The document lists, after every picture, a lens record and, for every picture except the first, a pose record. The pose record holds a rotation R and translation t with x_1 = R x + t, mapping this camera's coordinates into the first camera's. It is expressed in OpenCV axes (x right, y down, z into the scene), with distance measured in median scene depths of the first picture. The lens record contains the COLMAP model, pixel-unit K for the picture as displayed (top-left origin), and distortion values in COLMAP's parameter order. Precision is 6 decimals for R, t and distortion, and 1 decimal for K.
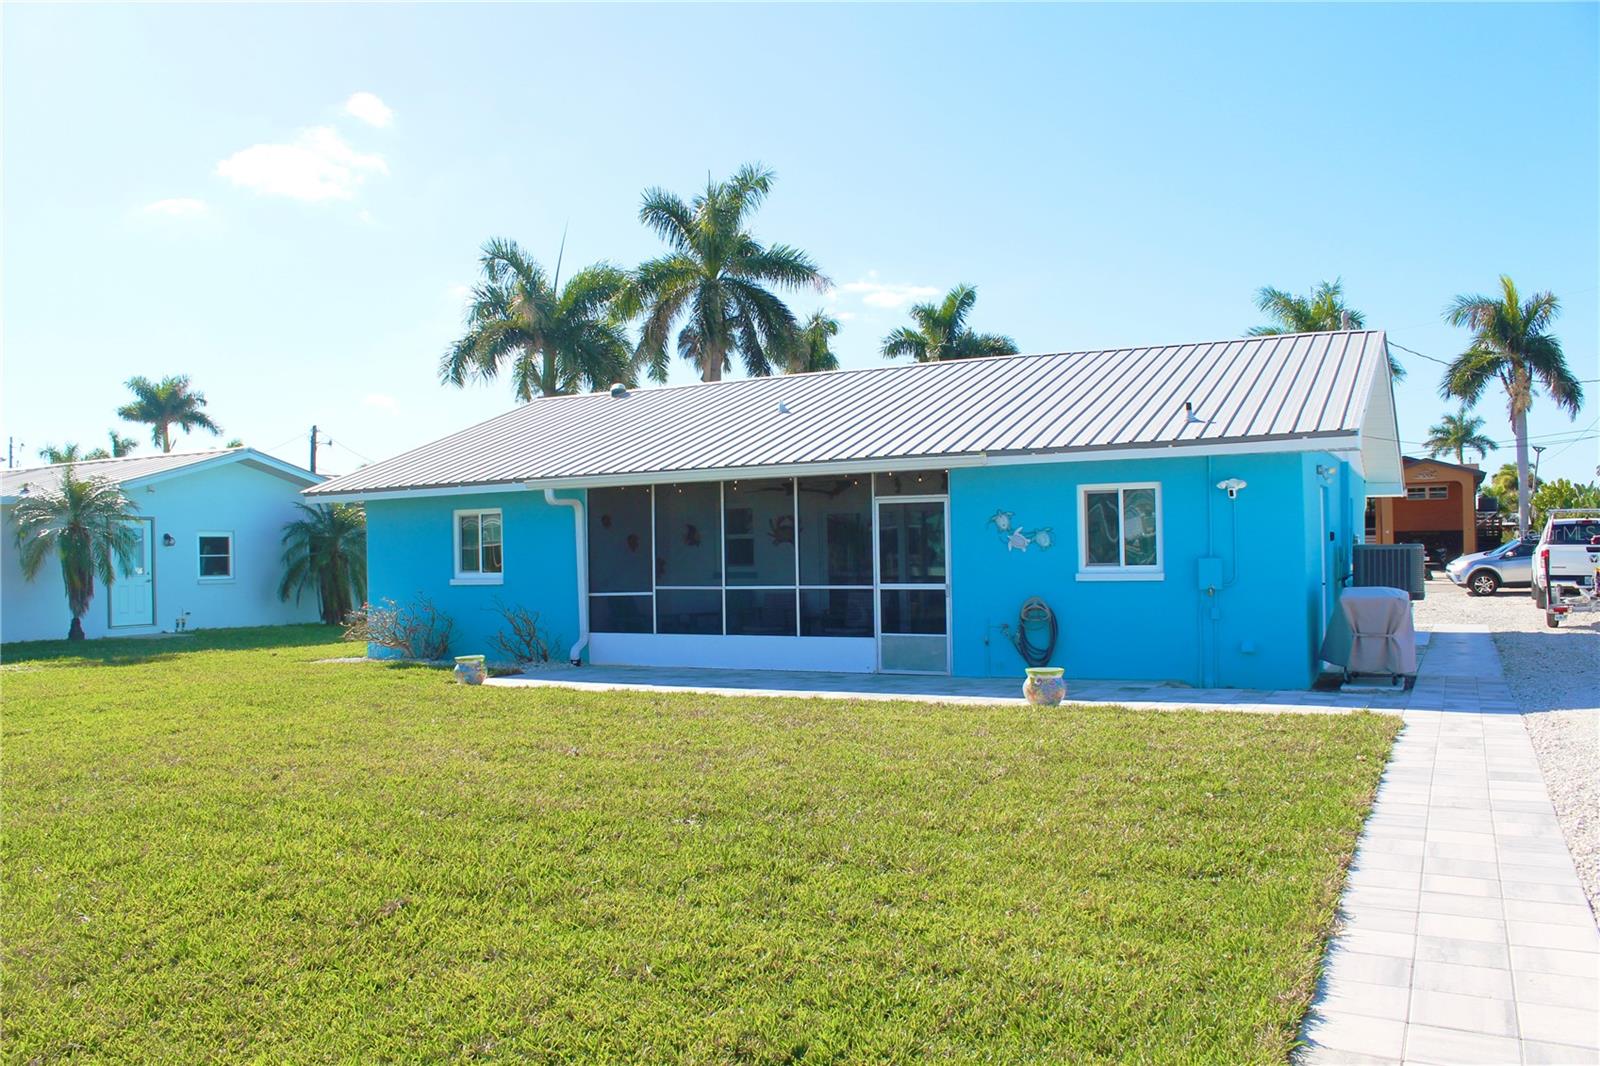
lens RADIAL K [[1345.4, 0, 800.0], [0, 1345.4, 533.0], [0, 0, 1]] dist [-0.166579, 0.152533]
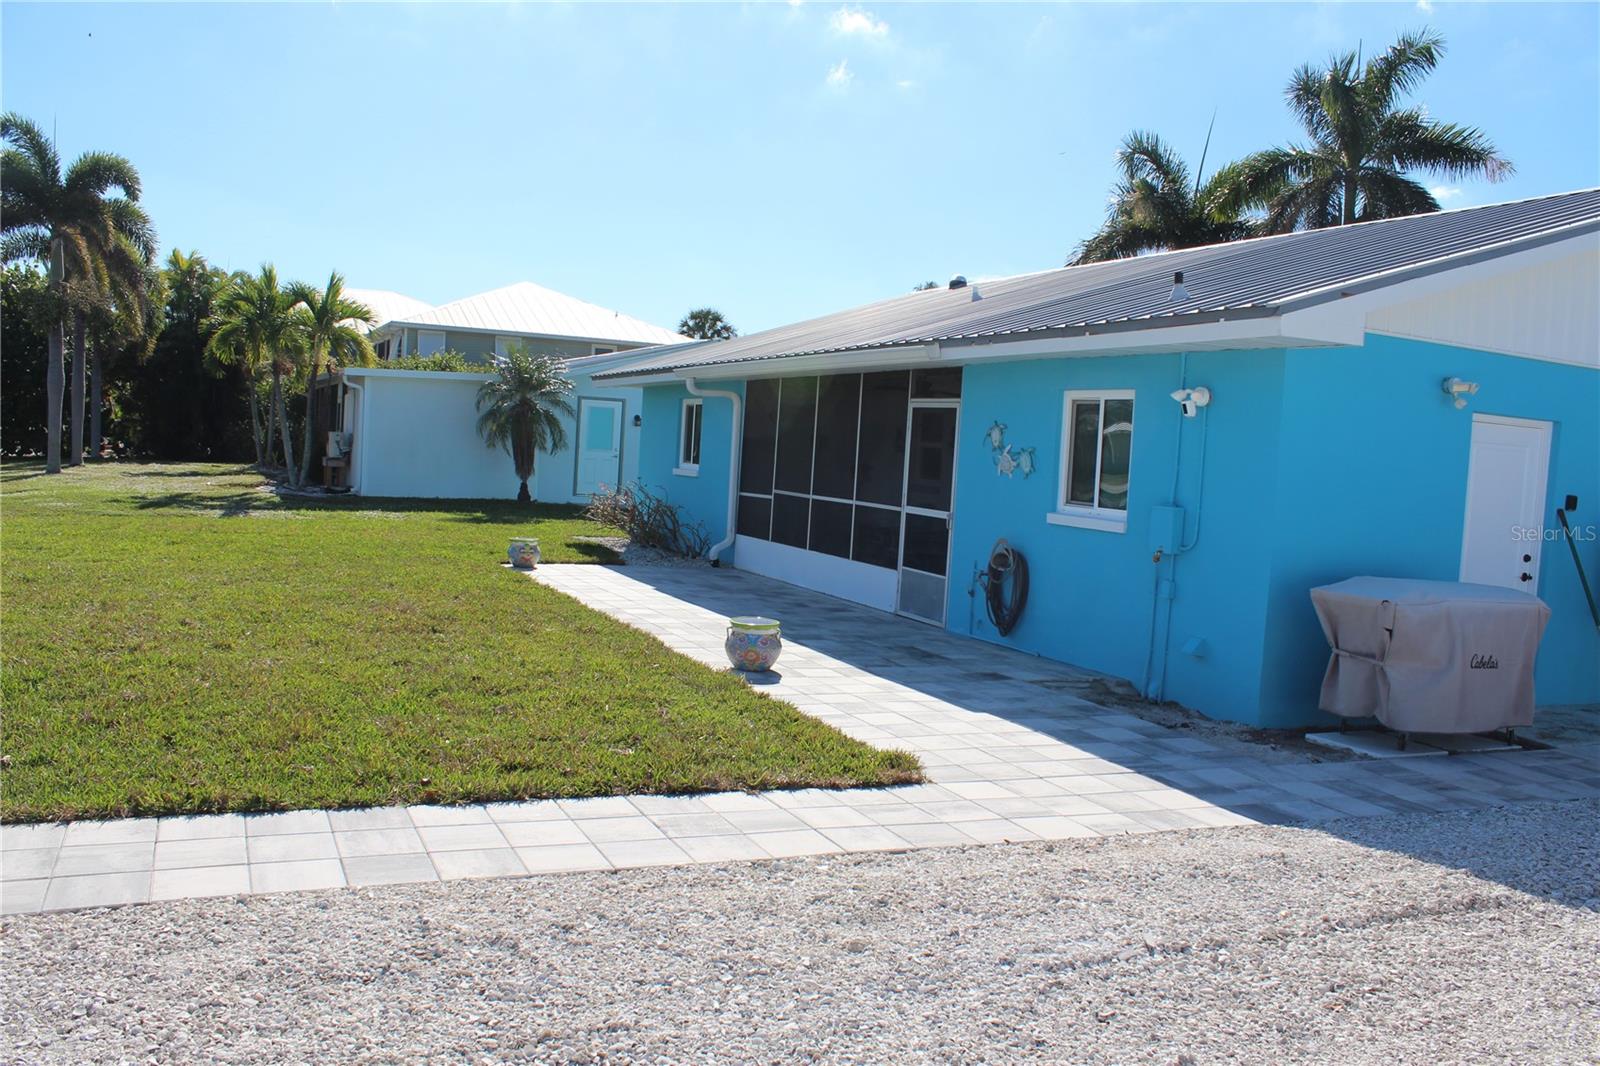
lens RADIAL K [[1301.2, 0, 800.0], [0, 1301.2, 533.0], [0, 0, 1]] dist [-0.131891, 0.004458]
pose [[0.795384, 0.100486, -0.597718, 0.440121], [-0.056785, 0.994178, 0.091573, -0.013054], [0.603440, -0.038894, 0.796459, 0.303205]]
